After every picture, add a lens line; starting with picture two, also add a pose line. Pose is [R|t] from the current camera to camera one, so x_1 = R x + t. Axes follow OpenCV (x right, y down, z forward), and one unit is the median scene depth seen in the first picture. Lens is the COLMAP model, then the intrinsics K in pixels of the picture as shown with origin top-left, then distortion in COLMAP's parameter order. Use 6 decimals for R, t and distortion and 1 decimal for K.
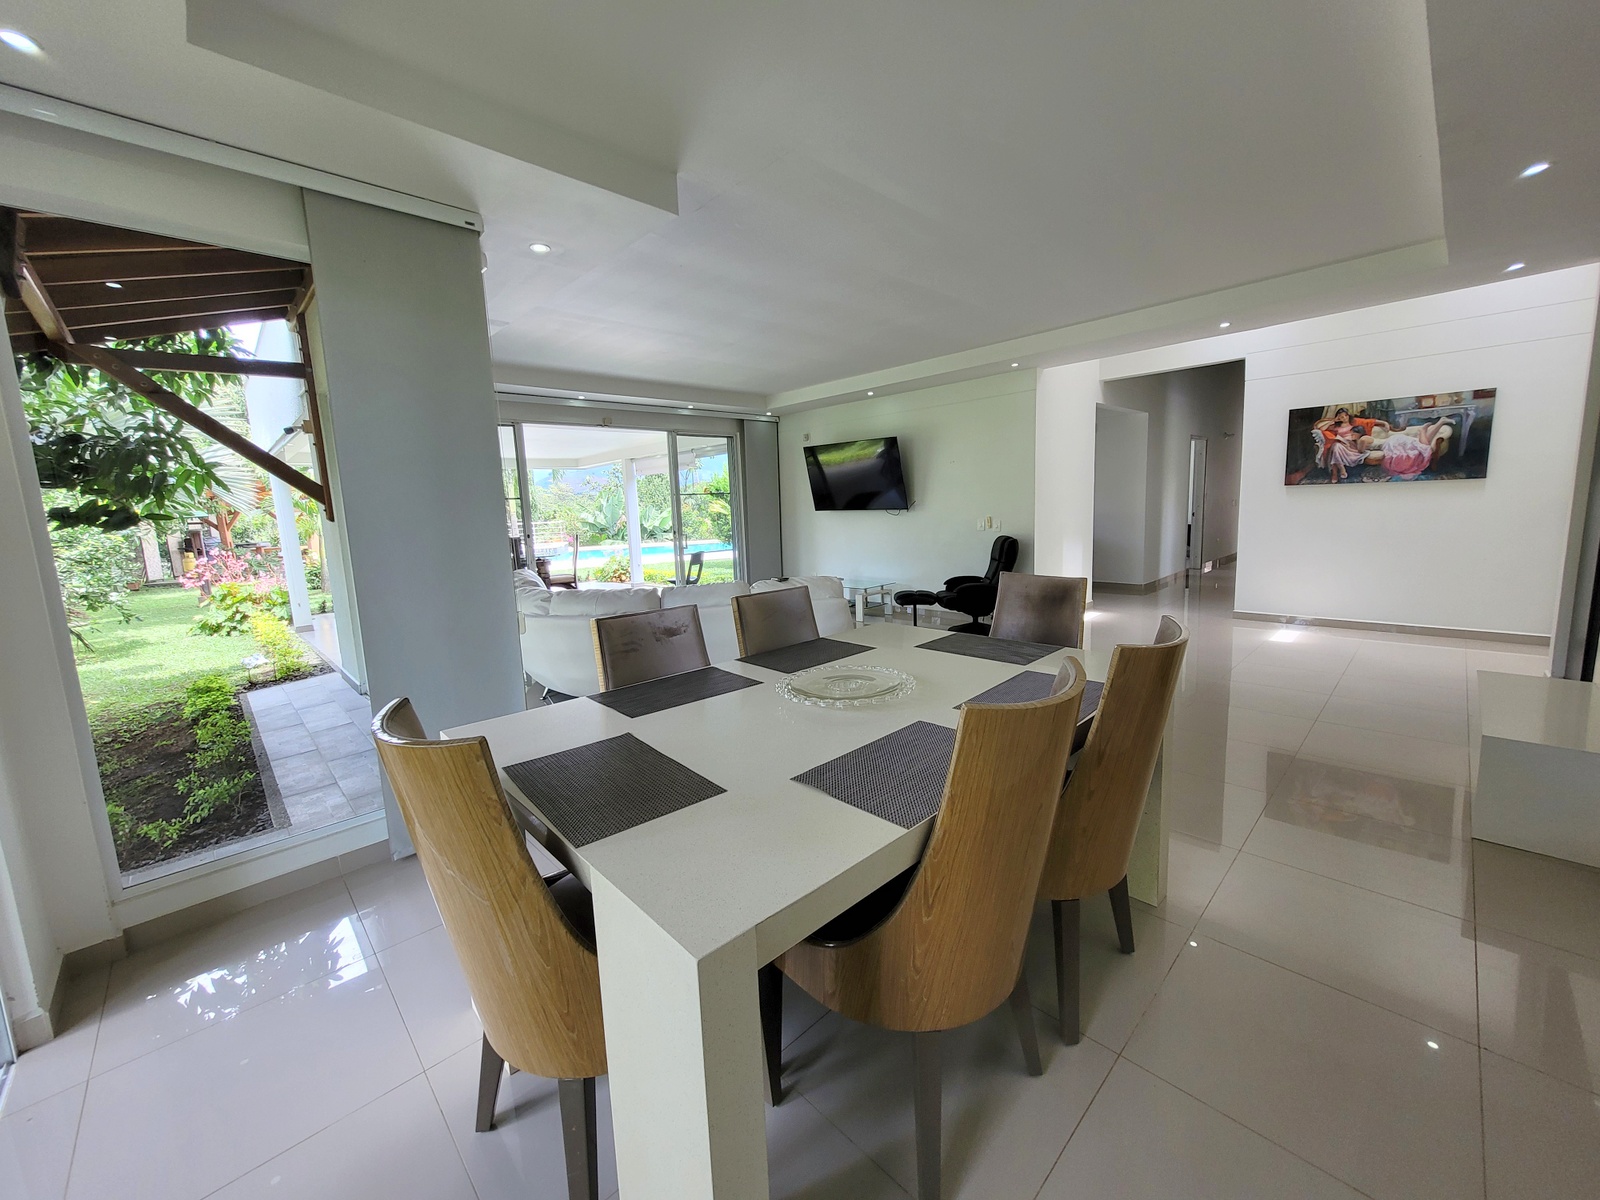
lens RADIAL K [[627.0, 0, 805.1], [0, 627.0, 590.4], [0, 0, 1]] dist [0.002250, 0.000396]
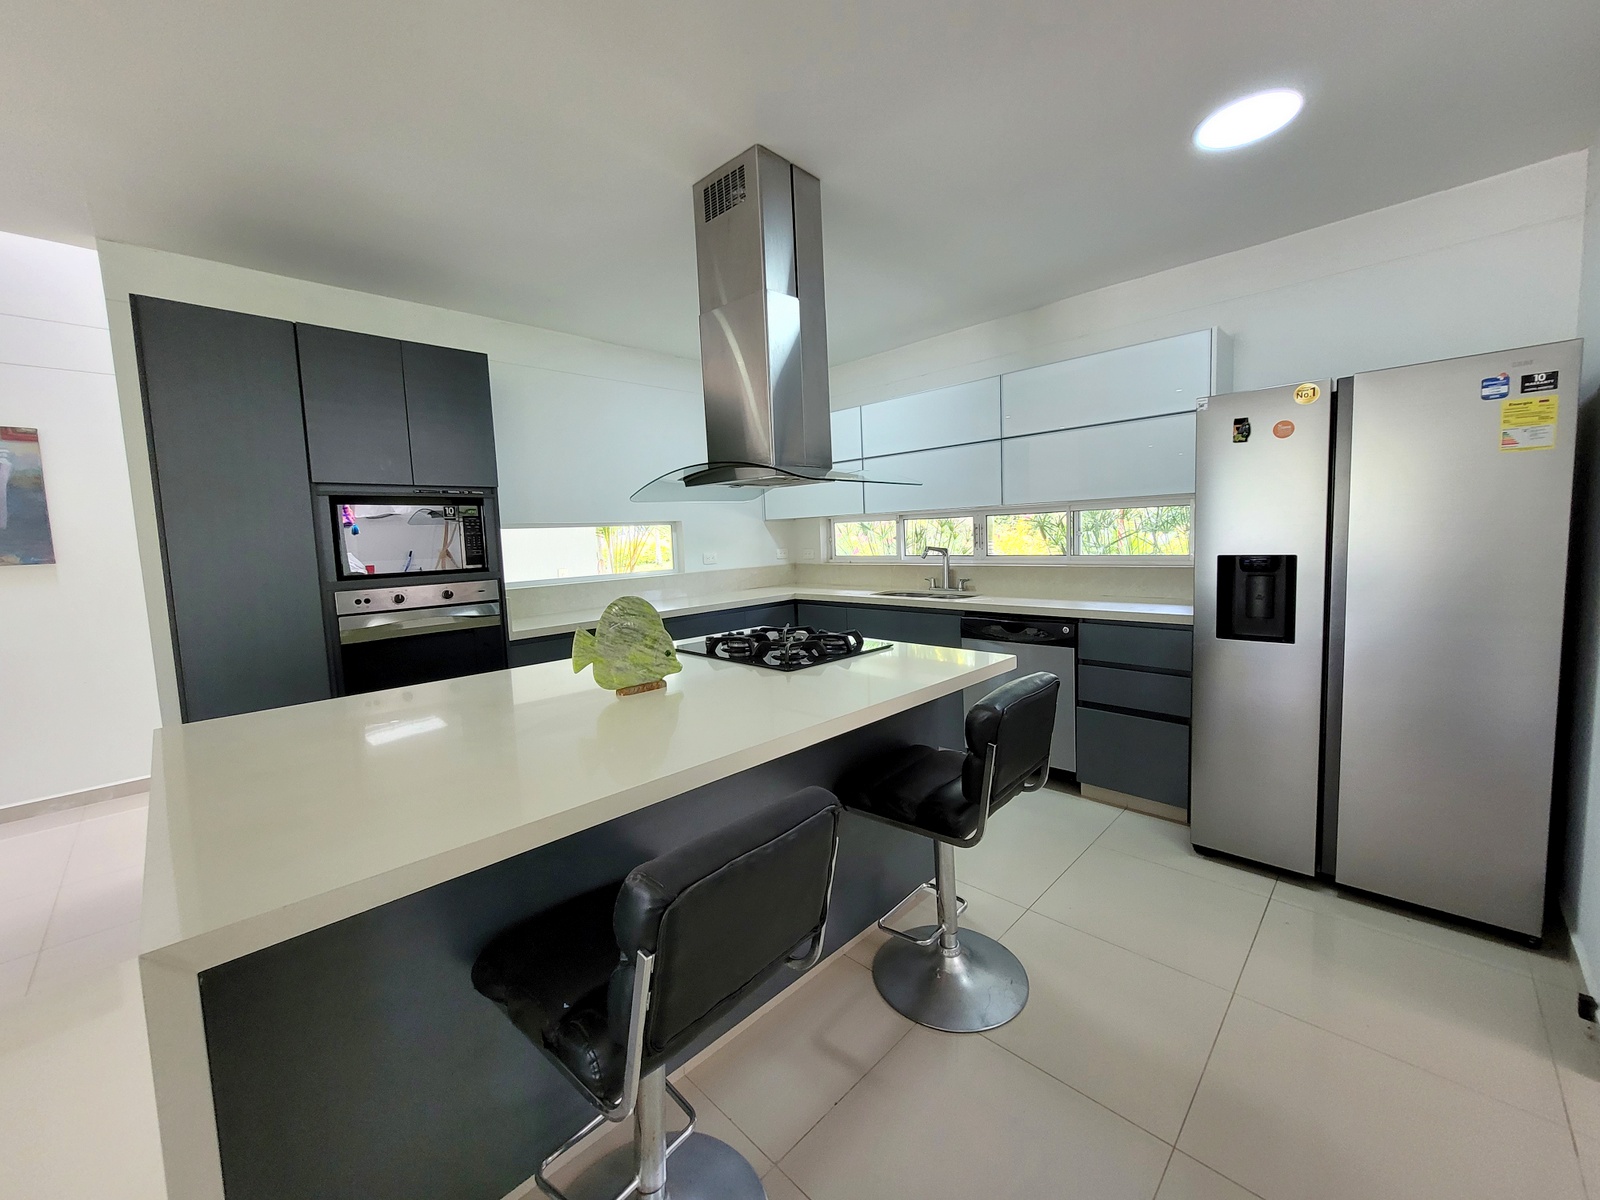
lens RADIAL K [[627.0, 0, 805.1], [0, 627.0, 590.4], [0, 0, 1]] dist [0.002250, 0.000396]
pose [[-0.024265, -0.051050, 0.998401, 0.346957], [0.177206, 0.982661, 0.054552, -0.040732], [-0.983875, 0.178247, -0.014798, 0.207819]]
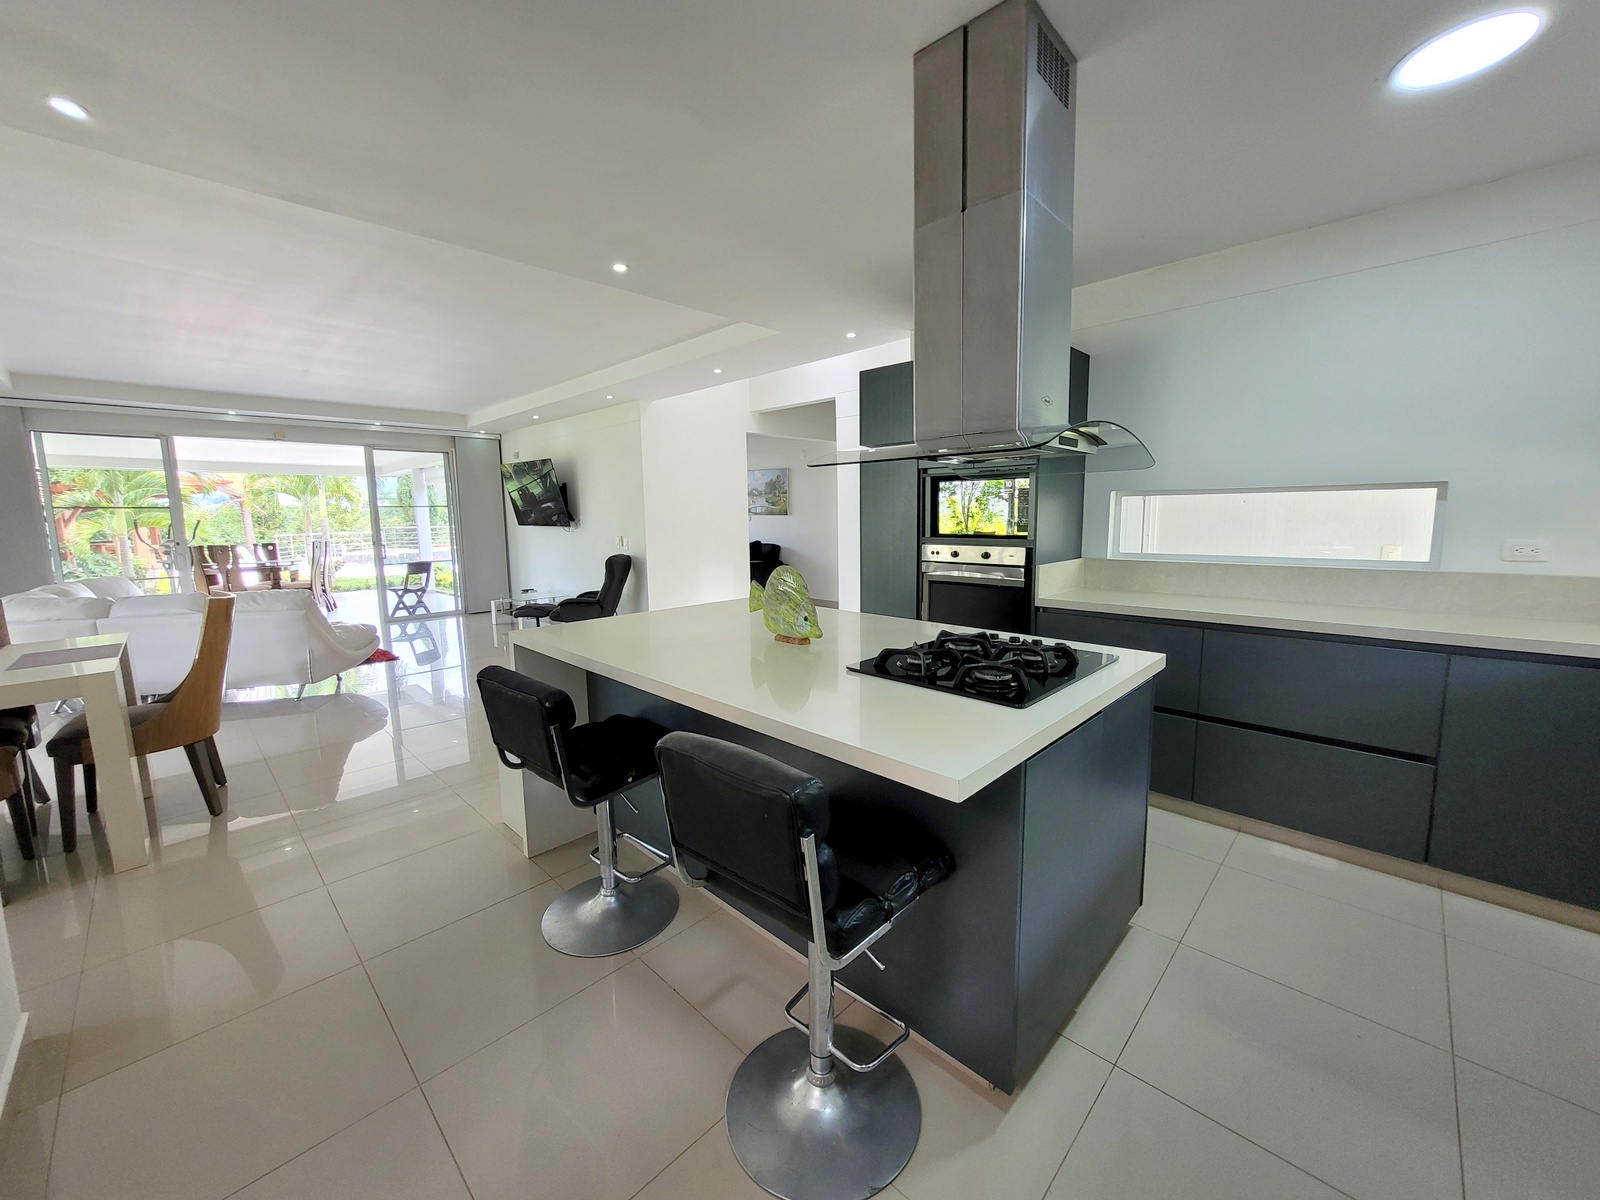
lens RADIAL K [[627.0, 0, 805.1], [0, 627.0, 590.4], [0, 0, 1]] dist [0.002250, 0.000396]
pose [[0.999216, 0.020381, 0.033942, 0.637884], [-0.019900, 0.999698, -0.014441, -0.017178], [-0.034226, 0.013755, 0.999319, -0.087420]]
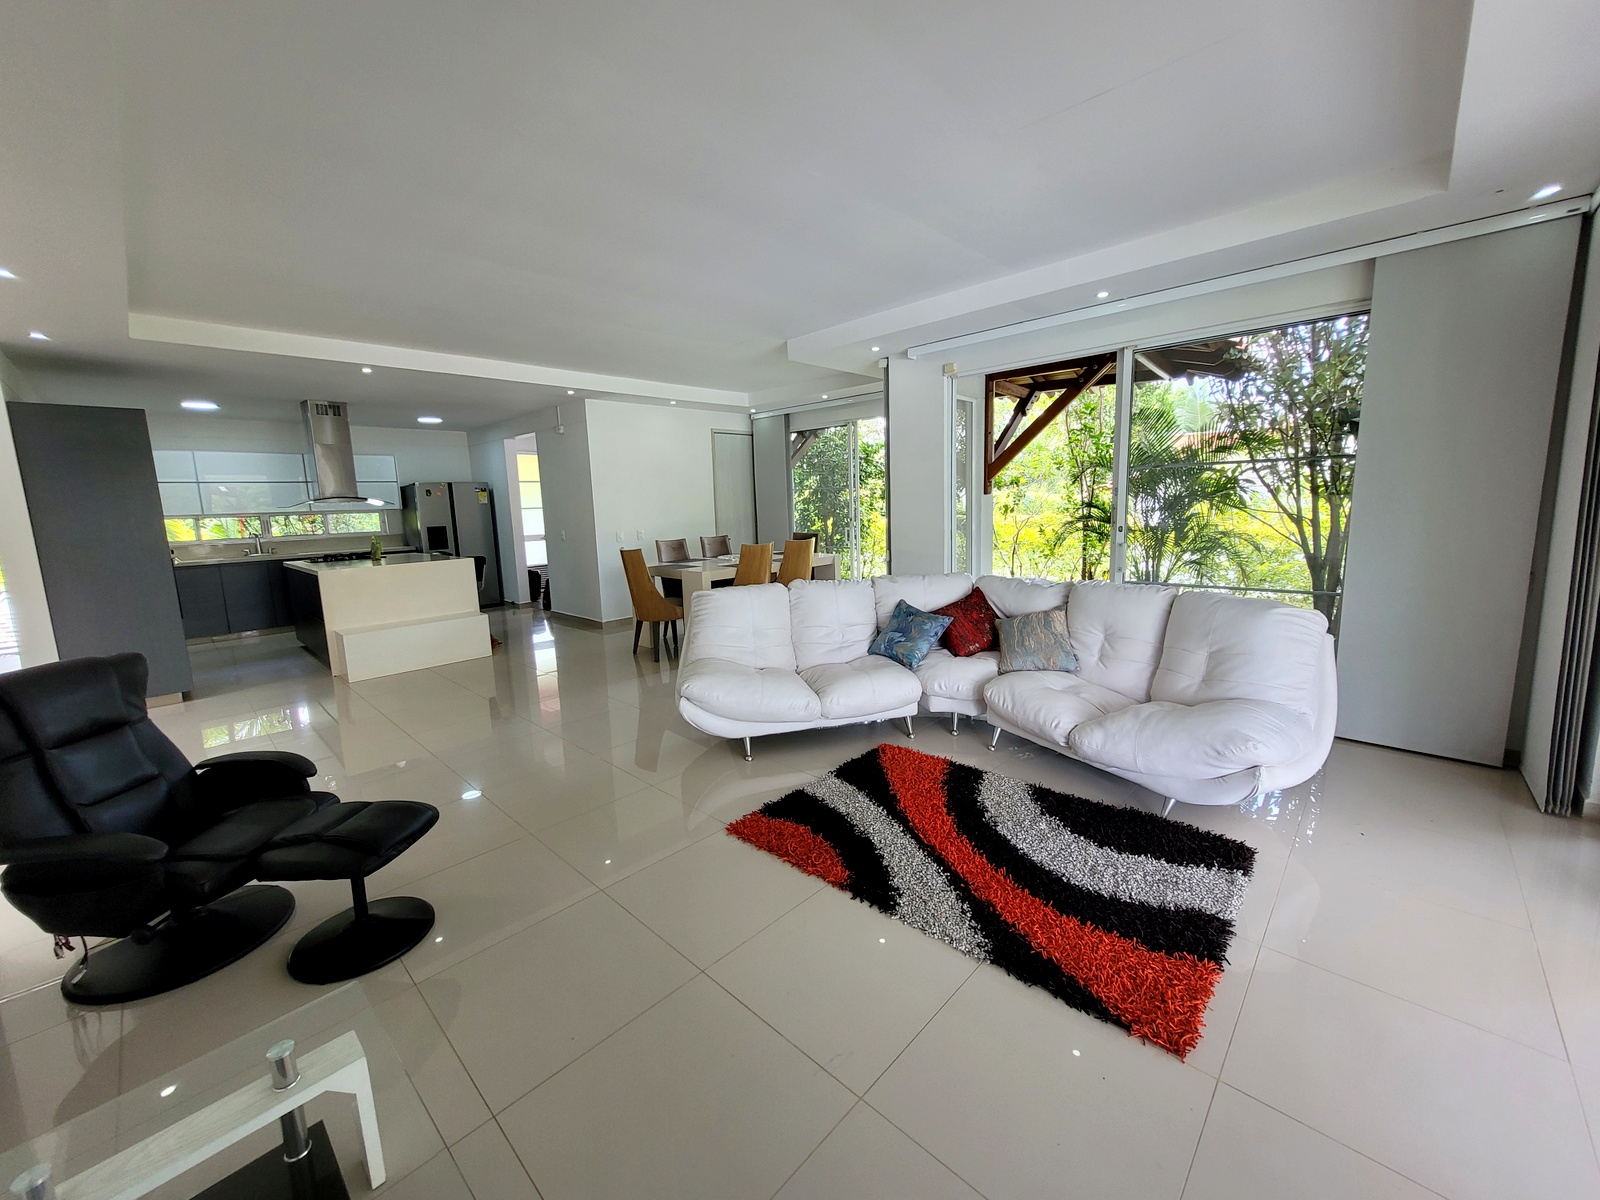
lens RADIAL K [[627.0, 0, 805.1], [0, 627.0, 590.4], [0, 0, 1]] dist [0.002250, 0.000396]
pose [[-0.996602, 0.076256, -0.031148, -0.059347], [0.064683, 0.958613, 0.277268, -0.195056], [0.051002, 0.274311, -0.960288, 1.385445]]
